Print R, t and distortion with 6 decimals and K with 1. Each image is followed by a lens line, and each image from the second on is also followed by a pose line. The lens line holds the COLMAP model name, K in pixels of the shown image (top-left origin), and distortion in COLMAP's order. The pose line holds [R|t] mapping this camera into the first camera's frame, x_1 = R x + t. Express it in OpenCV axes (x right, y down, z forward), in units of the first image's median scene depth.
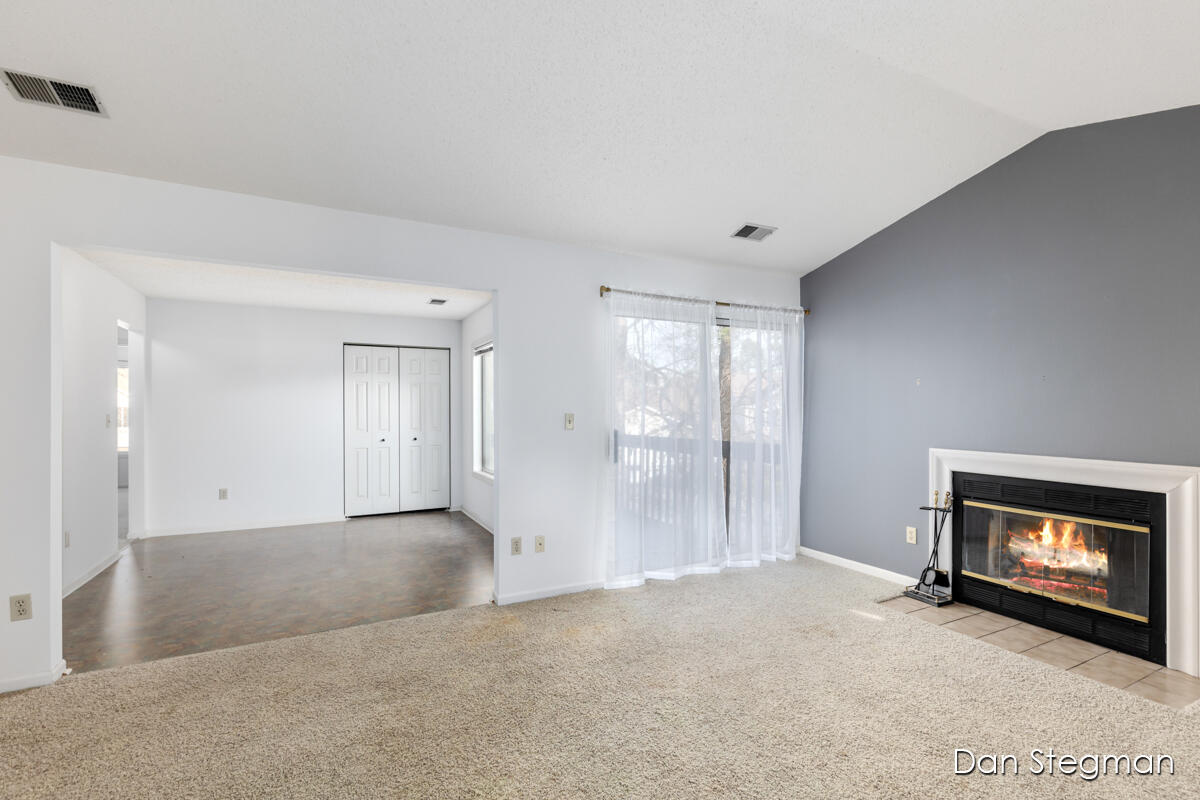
lens RADIAL K [[545.7, 0, 610.2], [0, 545.7, 407.6], [0, 0, 1]] dist [0.000914, 0.000433]
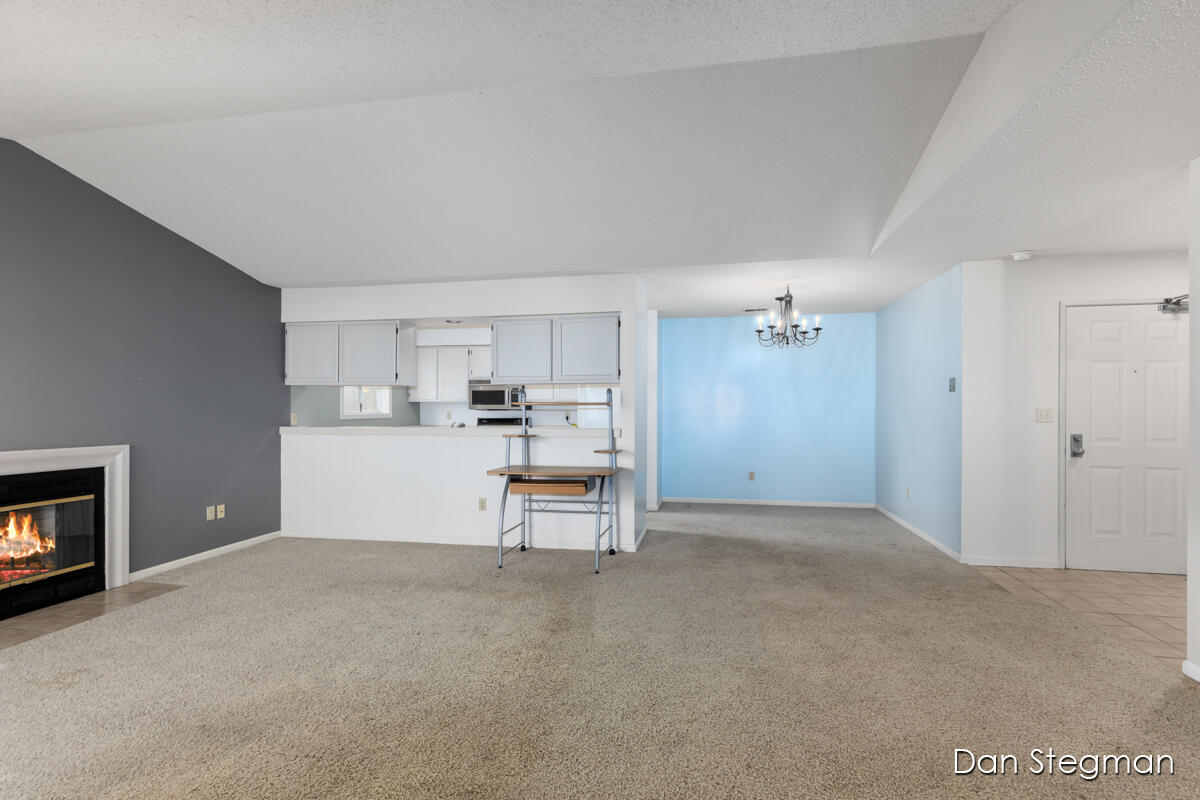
lens RADIAL K [[545.7, 0, 612.1], [0, 545.7, 408.2], [0, 0, 1]] dist [0.000914, 0.000433]
pose [[-0.795295, -0.003276, 0.606214, -0.647372], [-0.000636, 0.999989, 0.004569, 0.000454], [-0.606223, 0.003248, -0.795288, 0.994239]]
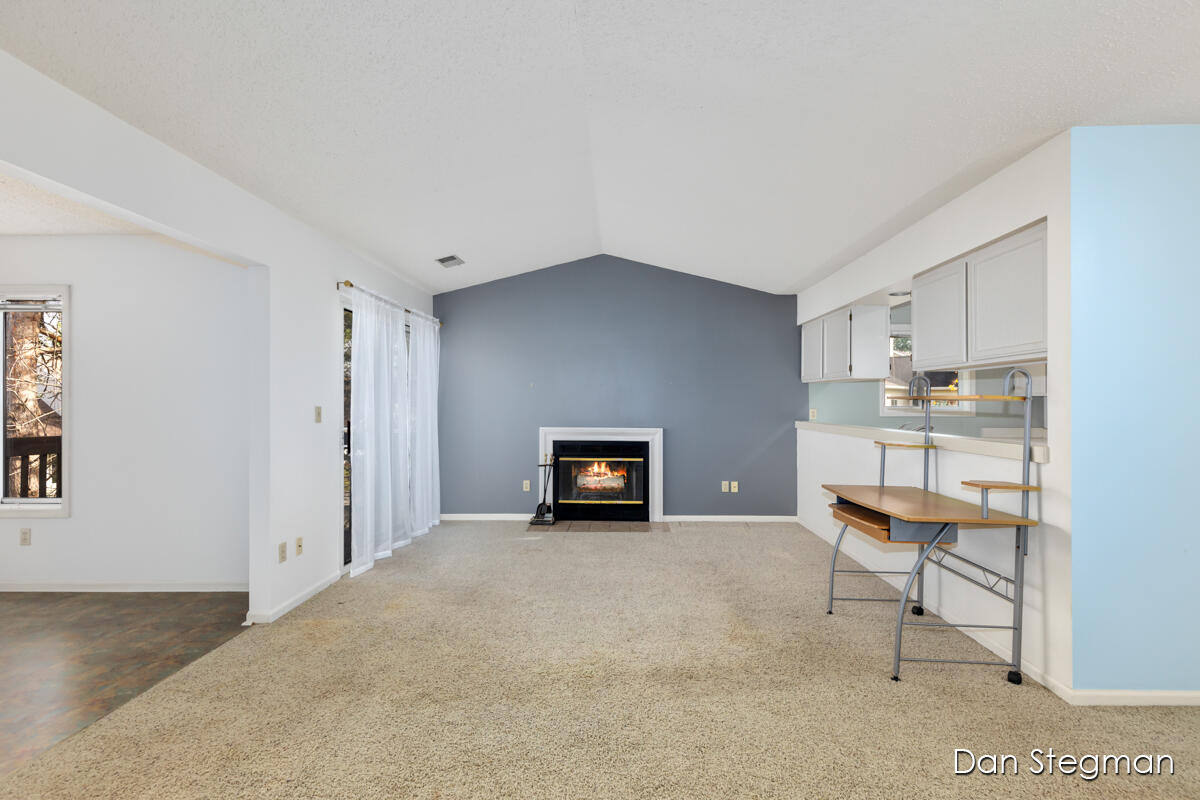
lens RADIAL K [[545.7, 0, 619.8], [0, 545.7, 397.1], [0, 0, 1]] dist [0.000914, 0.000433]
pose [[0.465282, 0.007944, 0.885127, -0.704321], [-0.000713, 0.999963, -0.008600, 0.001911], [-0.885162, 0.003370, 0.465271, 0.077276]]
